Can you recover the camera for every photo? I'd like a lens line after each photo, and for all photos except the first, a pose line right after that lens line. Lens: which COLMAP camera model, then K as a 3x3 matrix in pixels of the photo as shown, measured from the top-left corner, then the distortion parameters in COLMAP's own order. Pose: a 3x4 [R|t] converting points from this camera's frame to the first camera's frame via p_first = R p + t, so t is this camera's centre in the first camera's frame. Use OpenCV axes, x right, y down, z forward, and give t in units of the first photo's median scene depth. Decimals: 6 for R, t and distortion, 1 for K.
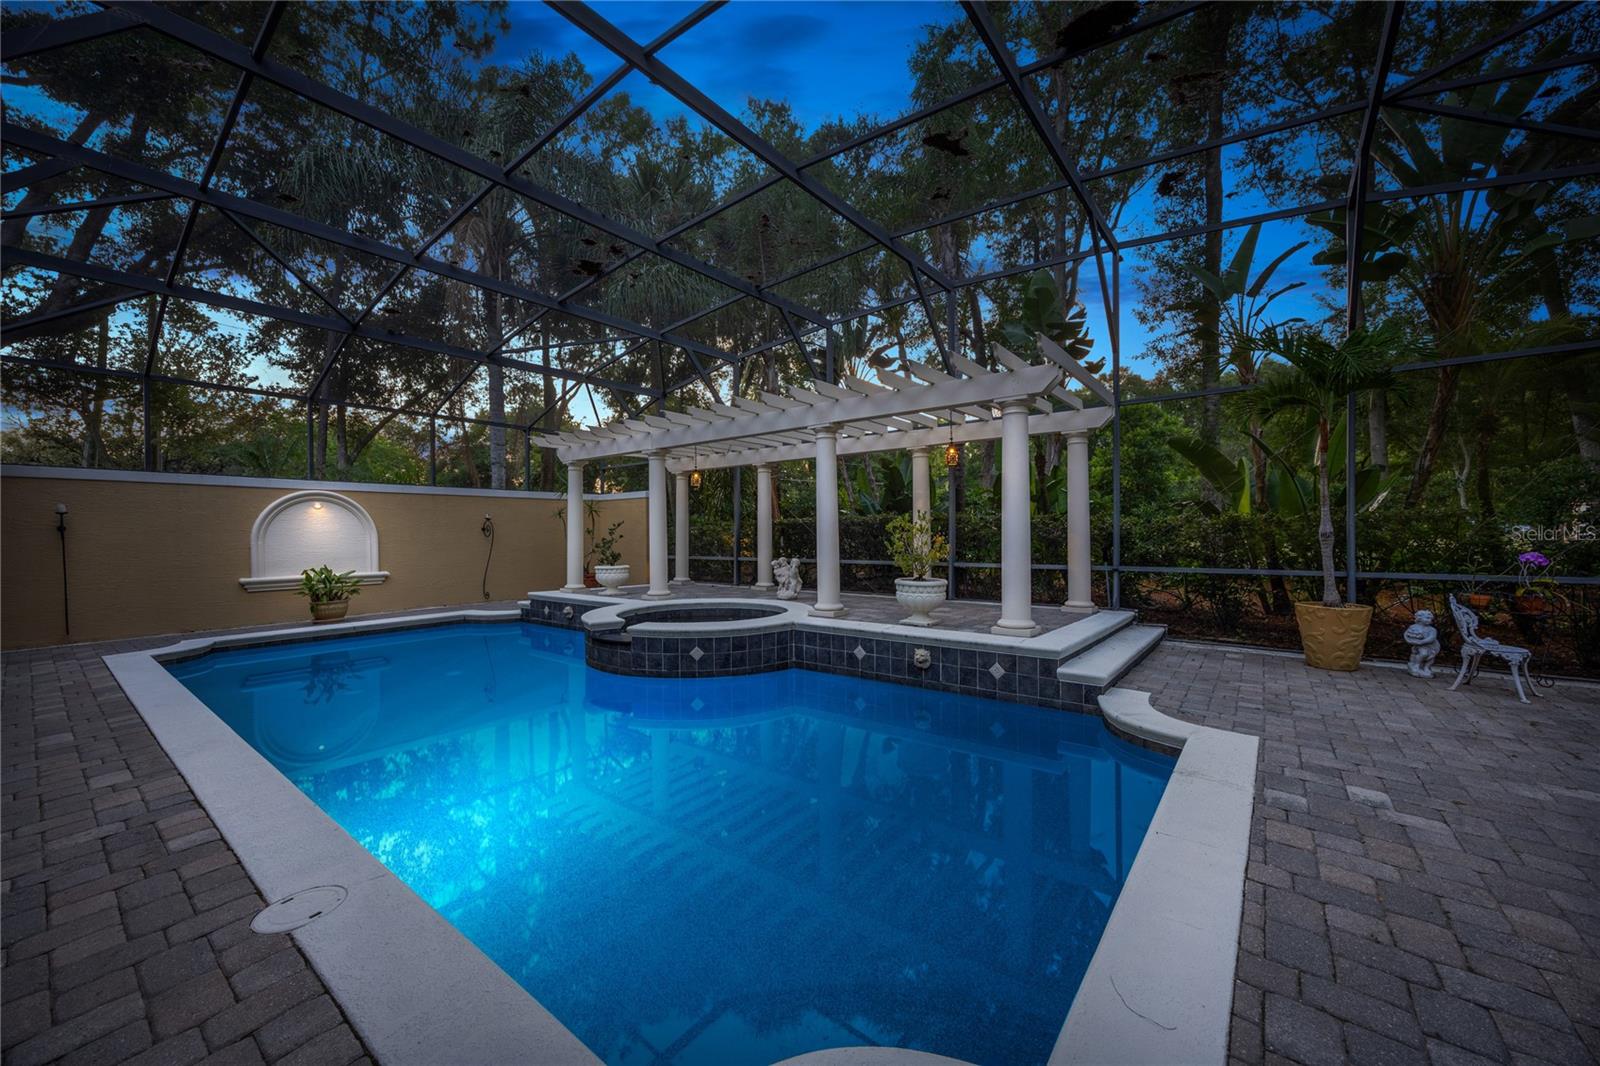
lens RADIAL K [[614.8, 0, 795.1], [0, 614.8, 533.3], [0, 0, 1]] dist [-0.003430, -0.000232]
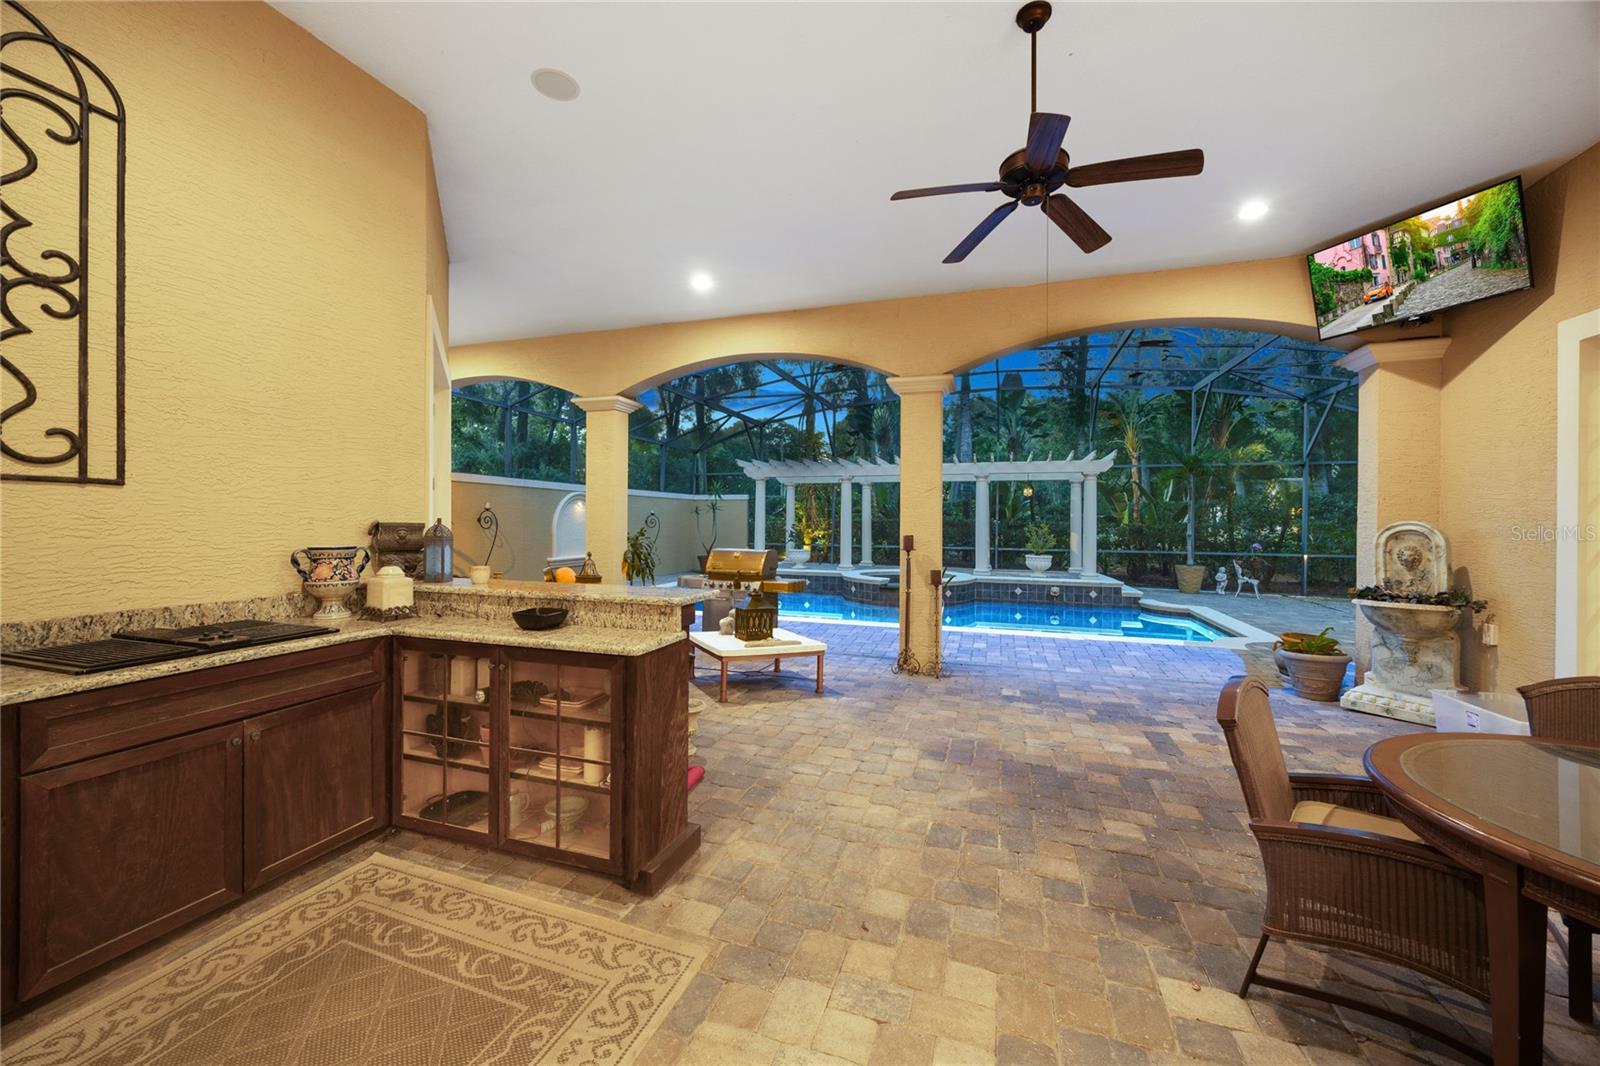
lens RADIAL K [[614.8, 0, 797.6], [0, 614.8, 516.2], [0, 0, 1]] dist [-0.003430, -0.000232]
pose [[0.947278, 0.019078, 0.319845, -1.349429], [-0.017731, 0.999817, -0.007124, -0.034270], [-0.319922, 0.001077, 0.947443, -0.777518]]
